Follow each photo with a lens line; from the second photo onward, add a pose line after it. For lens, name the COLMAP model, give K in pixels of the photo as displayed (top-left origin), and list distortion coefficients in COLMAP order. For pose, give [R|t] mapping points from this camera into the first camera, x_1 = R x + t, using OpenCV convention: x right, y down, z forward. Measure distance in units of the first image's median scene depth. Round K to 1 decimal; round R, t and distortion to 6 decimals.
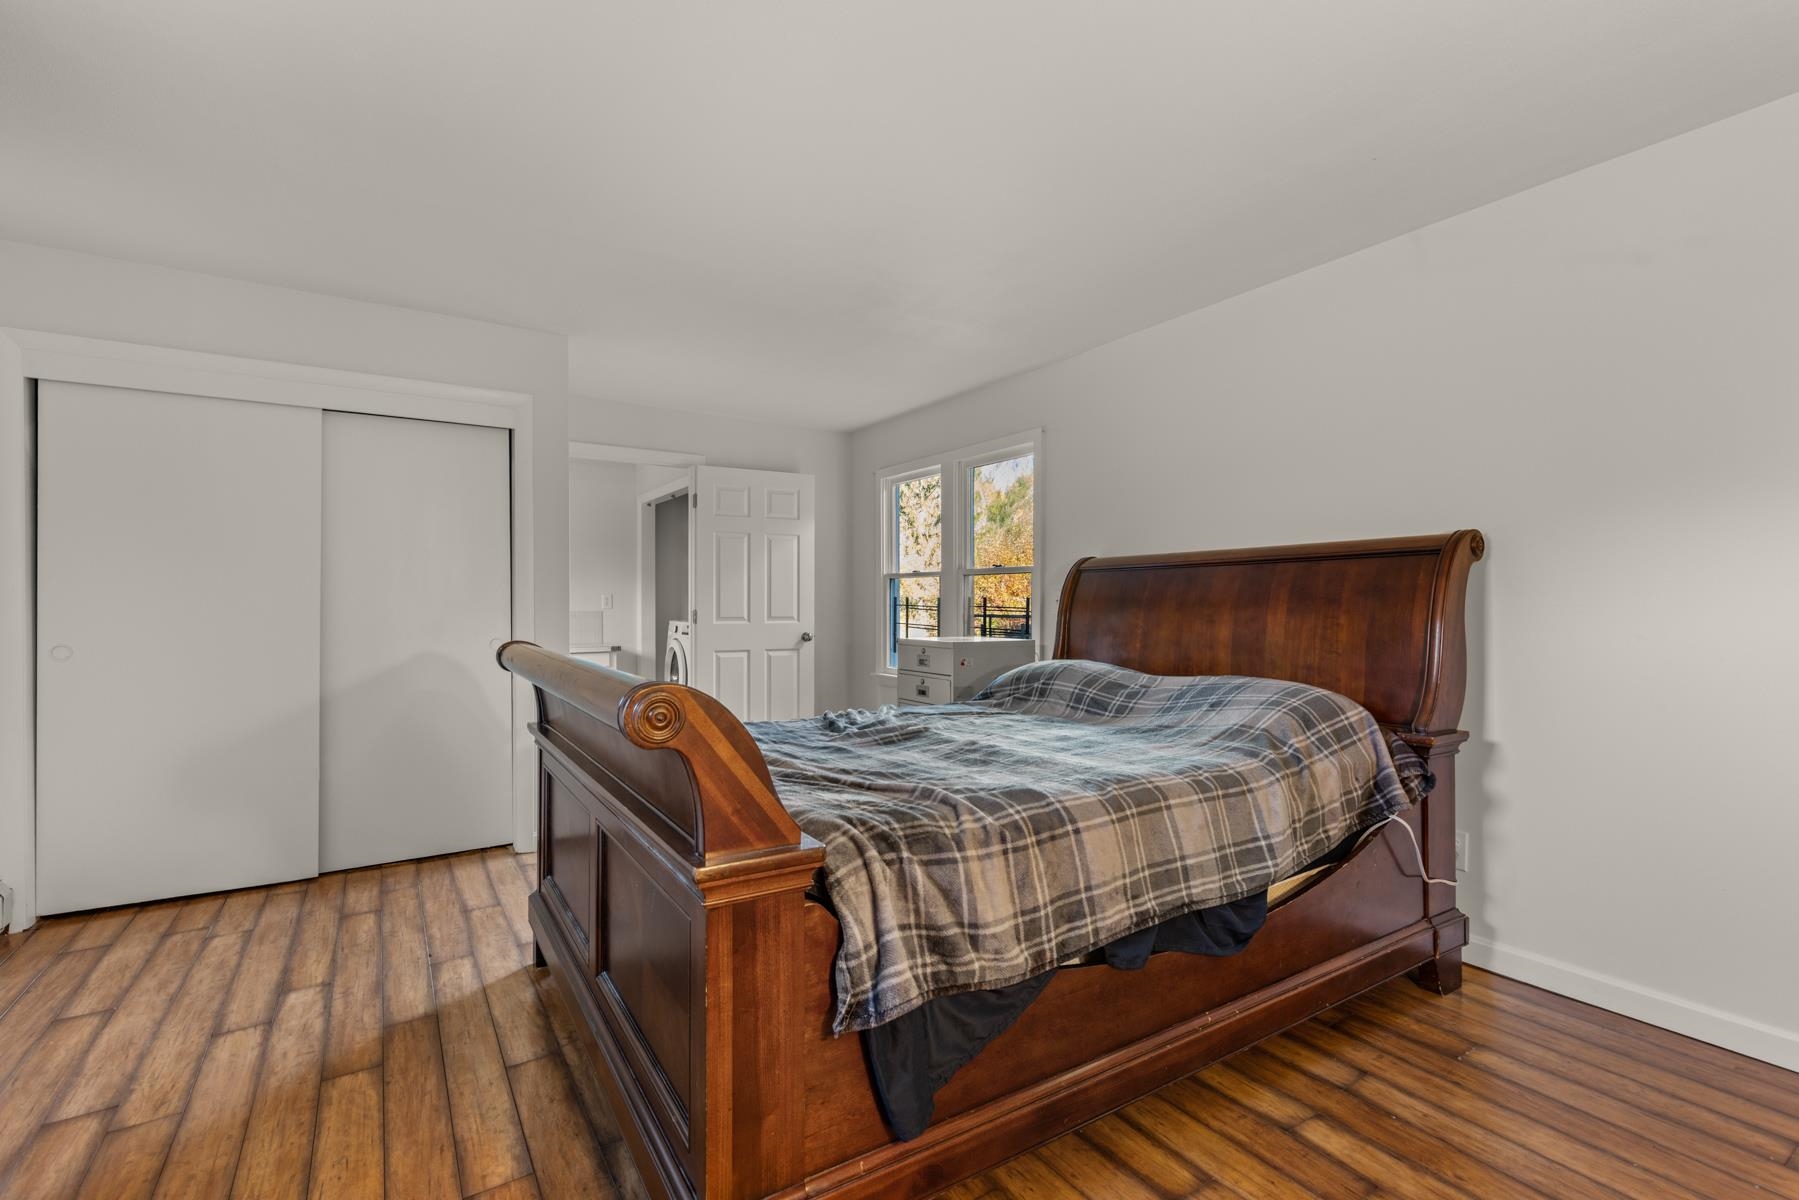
lens RADIAL K [[815.7, 0, 918.1], [0, 815.7, 611.3], [0, 0, 1]] dist [-0.003346, -0.000174]
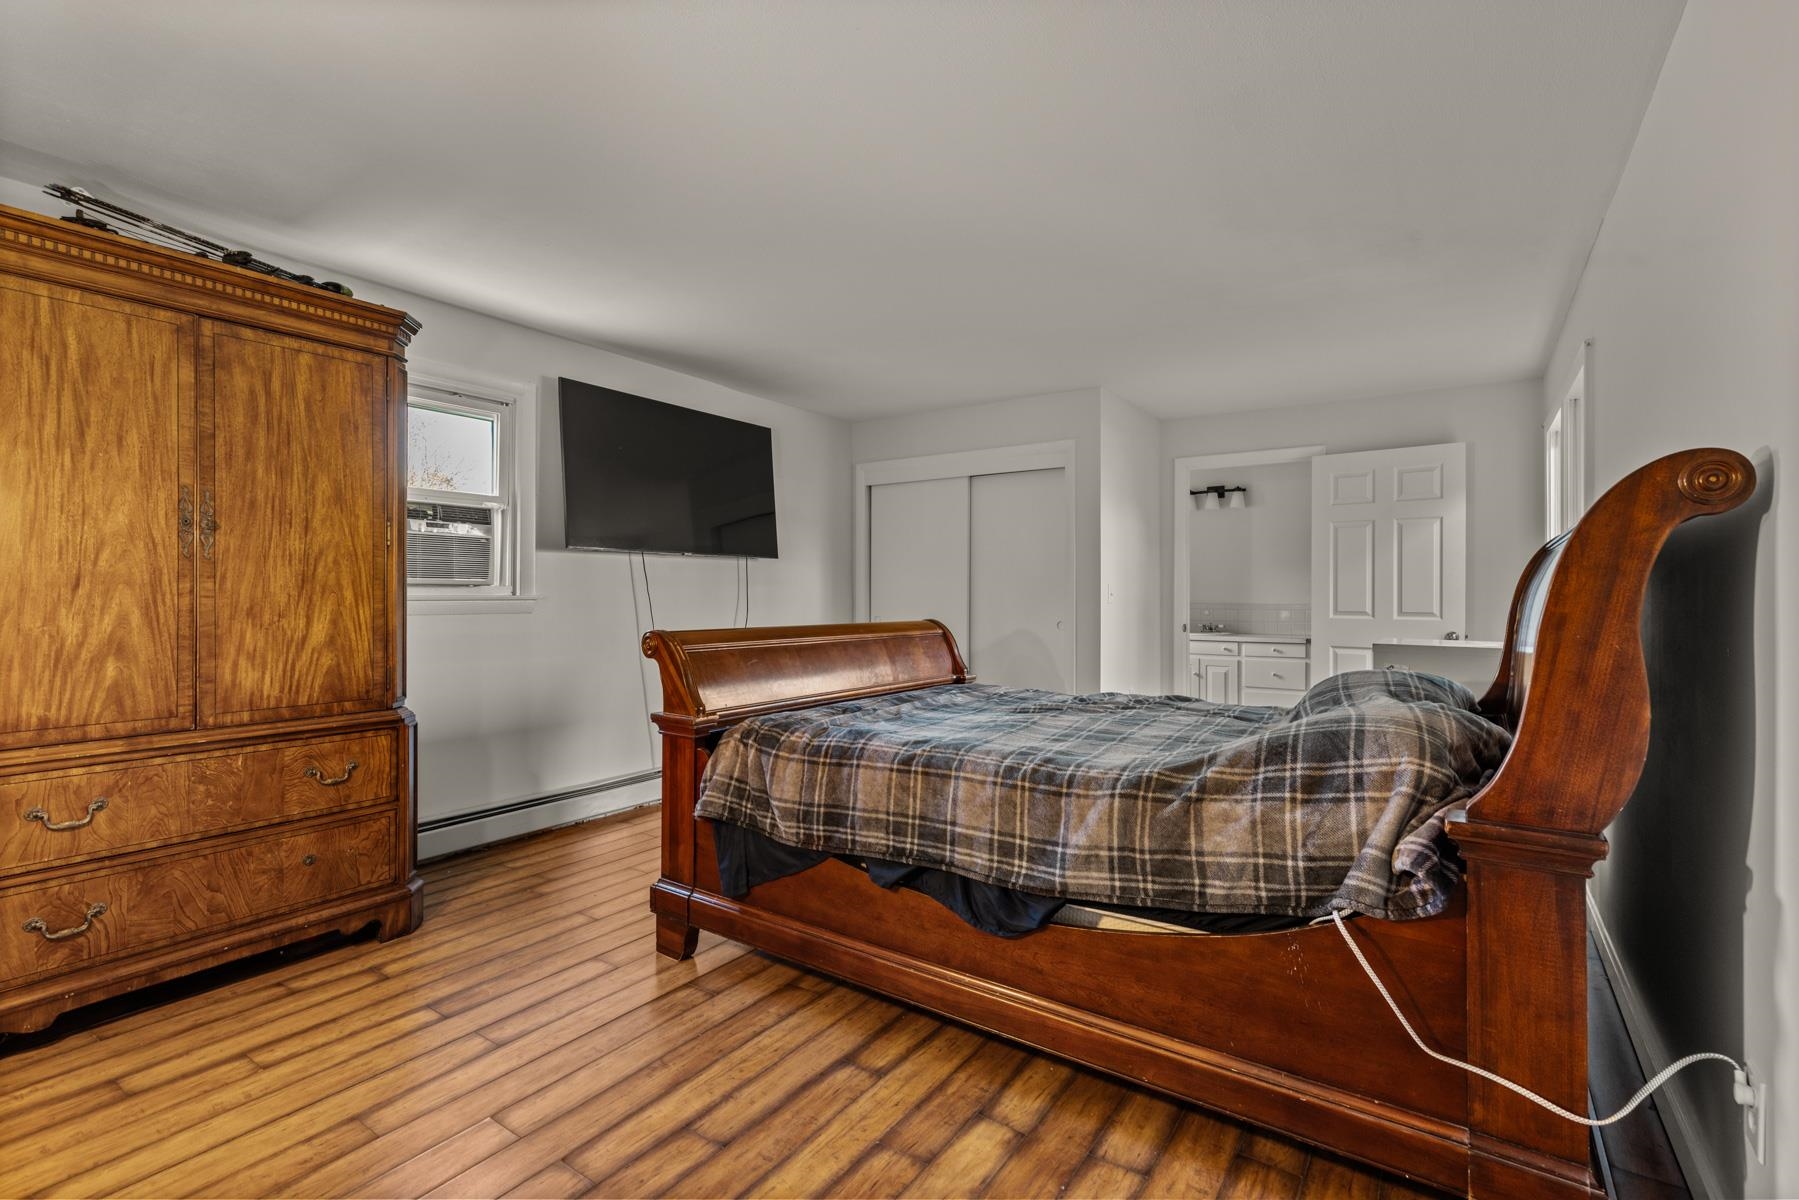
lens RADIAL K [[815.7, 0, 910.4], [0, 815.7, 591.2], [0, 0, 1]] dist [-0.003346, -0.000174]
pose [[0.381238, -0.002804, -0.924472, 1.327064], [-0.012315, 0.999891, -0.008111, -0.008951], [0.924395, 0.014477, 0.381162, 0.504333]]
